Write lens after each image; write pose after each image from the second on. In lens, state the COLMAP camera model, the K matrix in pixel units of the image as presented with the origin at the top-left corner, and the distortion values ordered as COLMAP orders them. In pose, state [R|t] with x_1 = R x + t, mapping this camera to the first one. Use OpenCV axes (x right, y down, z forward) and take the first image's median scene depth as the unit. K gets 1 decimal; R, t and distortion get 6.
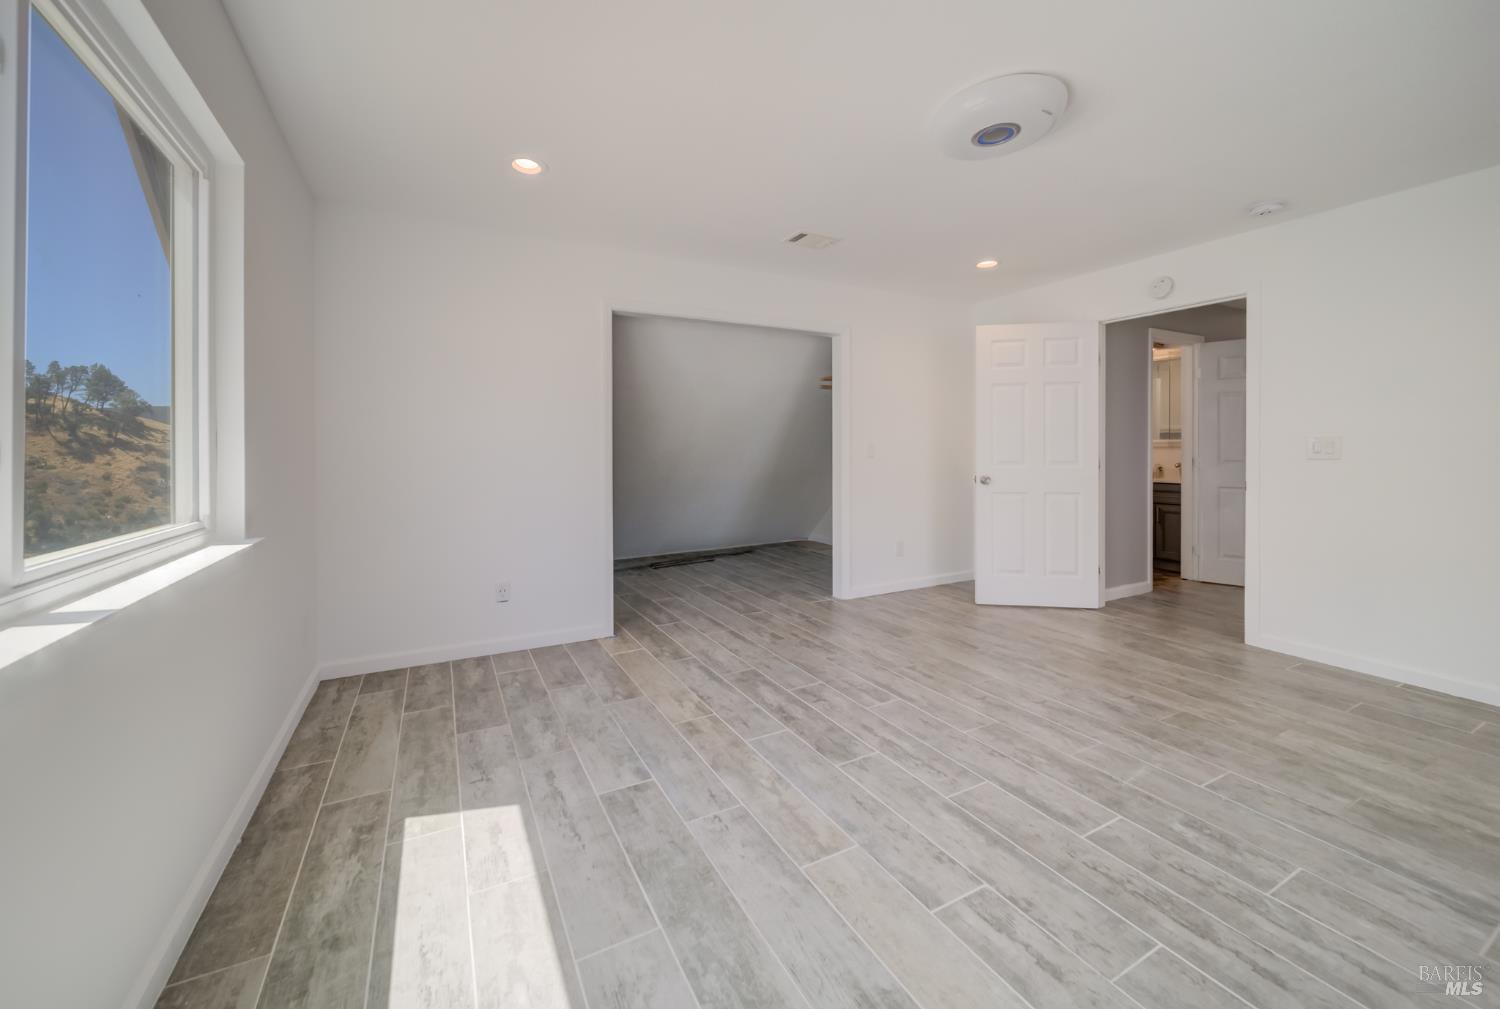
lens RADIAL K [[548.5, 0, 683.9], [0, 548.5, 458.5], [0, 0, 1]] dist [-0.001804, -0.000645]
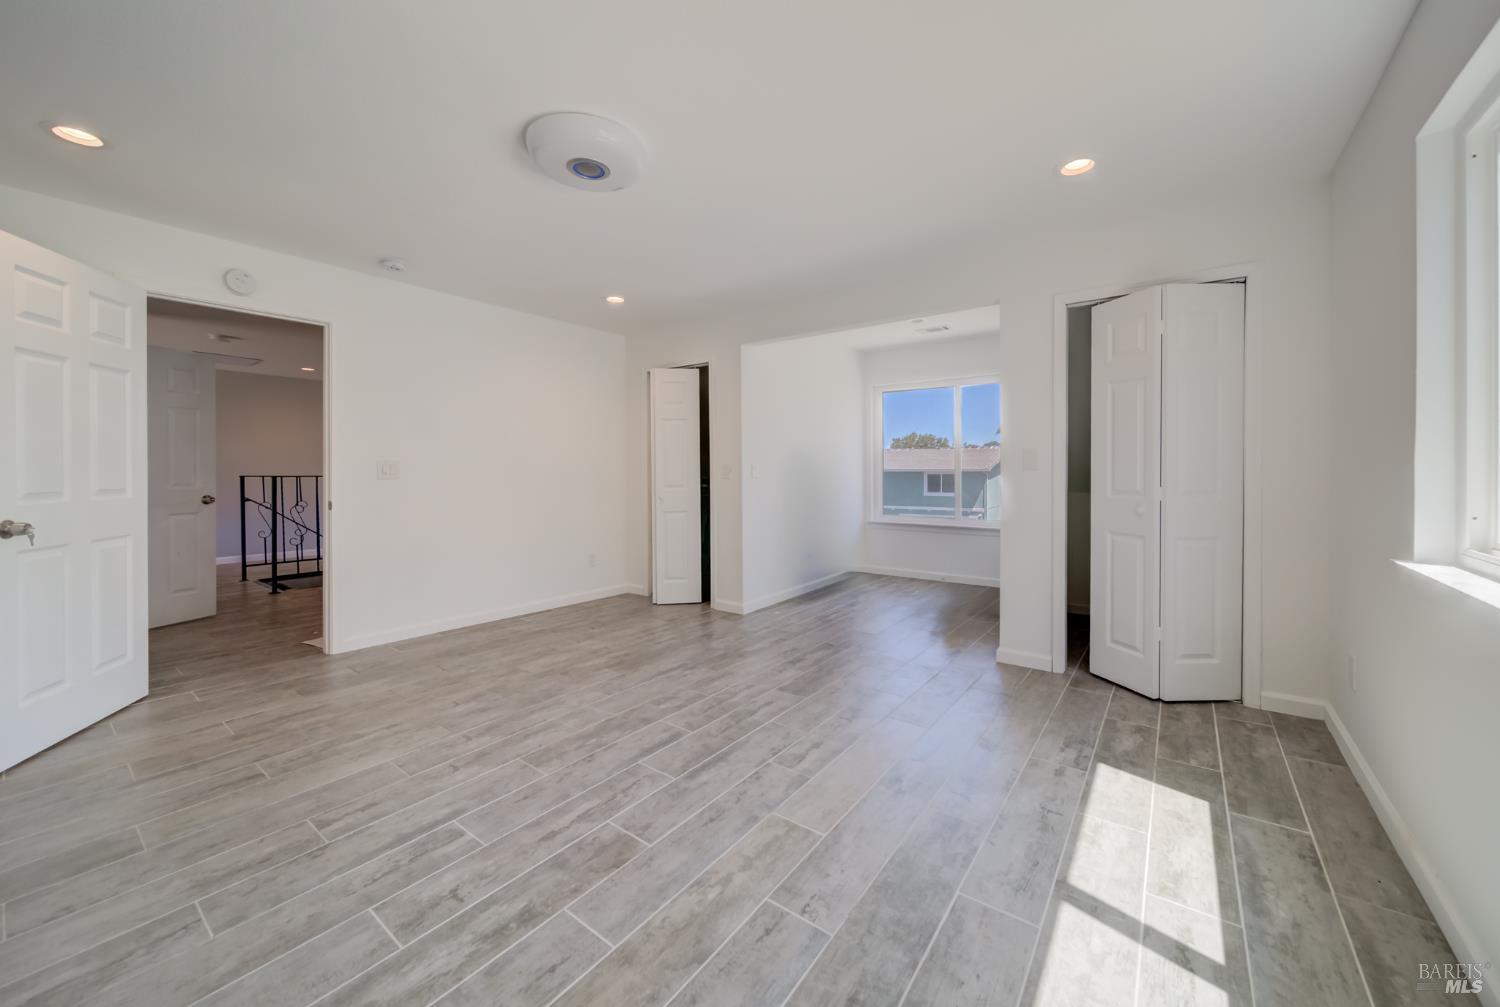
lens RADIAL K [[567.6, 0, 791.8], [0, 567.6, 476.4], [0, 0, 1]] dist [-0.000616, -0.000198]
pose [[-0.521219, -0.005269, 0.853407, -0.595810], [0.017643, 0.999701, 0.016947, -0.012540], [-0.853241, 0.023890, -0.520970, 1.312274]]
